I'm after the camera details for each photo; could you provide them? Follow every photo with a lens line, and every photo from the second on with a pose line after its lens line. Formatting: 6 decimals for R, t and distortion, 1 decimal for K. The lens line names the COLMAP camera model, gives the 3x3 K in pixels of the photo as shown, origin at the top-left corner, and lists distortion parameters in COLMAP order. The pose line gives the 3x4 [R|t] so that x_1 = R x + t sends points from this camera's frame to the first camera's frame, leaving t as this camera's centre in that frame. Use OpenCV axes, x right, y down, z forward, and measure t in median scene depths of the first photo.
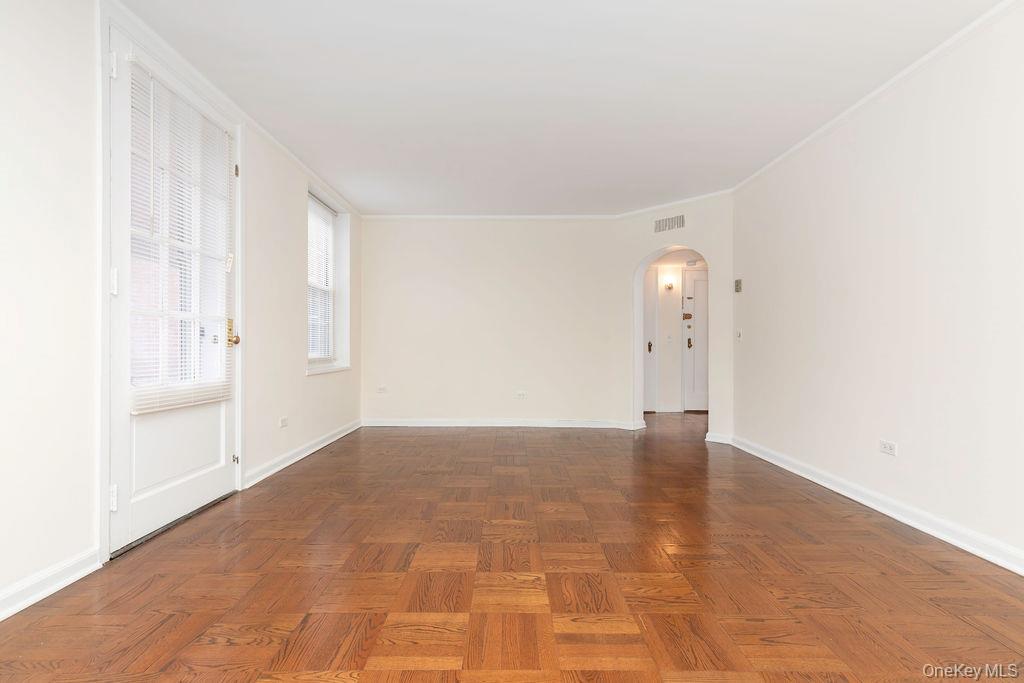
lens RADIAL K [[455.8, 0, 511.3], [0, 455.8, 345.9], [0, 0, 1]] dist [0.002523, -0.000359]
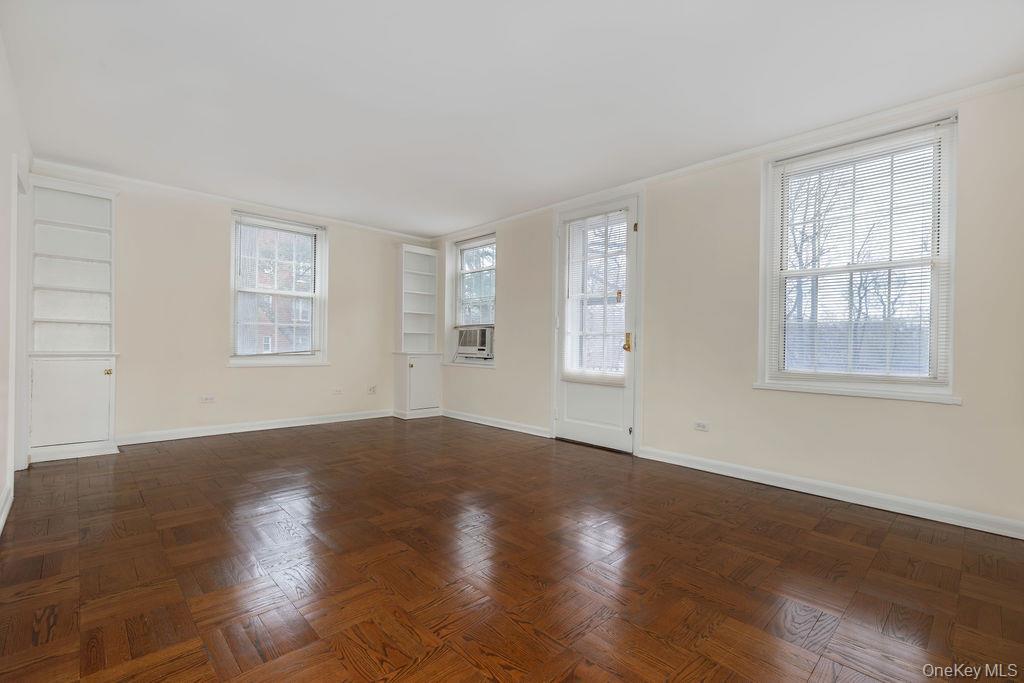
lens RADIAL K [[455.8, 0, 511.3], [0, 455.8, 345.9], [0, 0, 1]] dist [0.002523, -0.000359]
pose [[-0.722623, -0.015300, -0.691073, 0.767565], [-0.020289, 0.999794, -0.000919, -0.009555], [0.690944, 0.013357, -0.722785, 2.087206]]
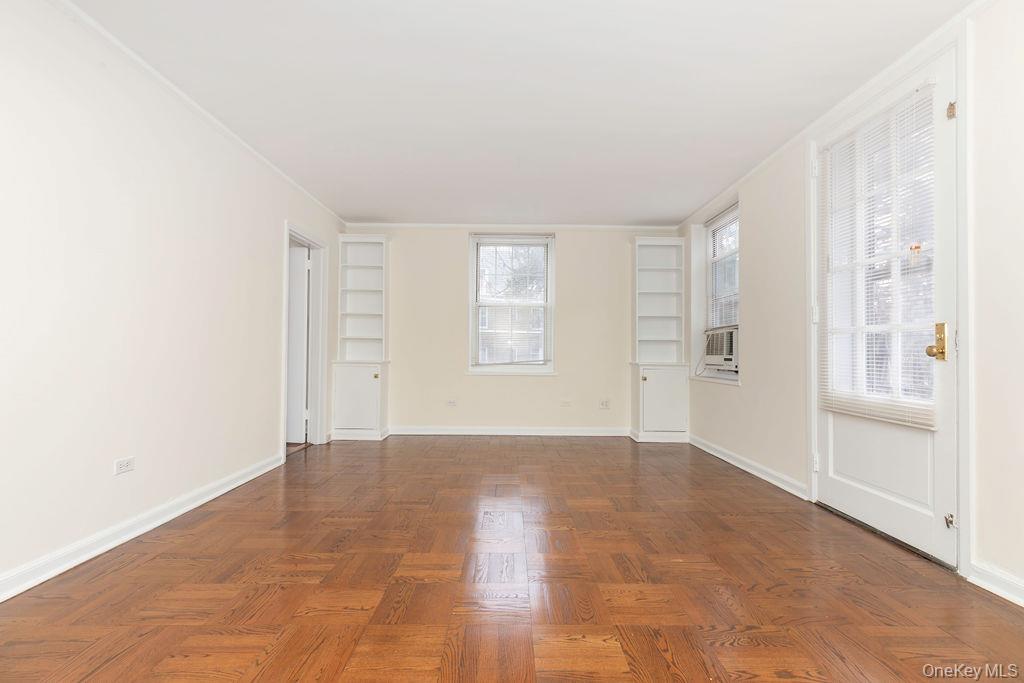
lens RADIAL K [[455.8, 0, 511.3], [0, 455.8, 345.9], [0, 0, 1]] dist [0.002523, -0.000359]
pose [[-0.999918, -0.012489, -0.002829, 0.090703], [-0.012443, 0.999799, -0.015732, -0.002686], [0.003025, -0.015695, -0.999872, 2.013469]]
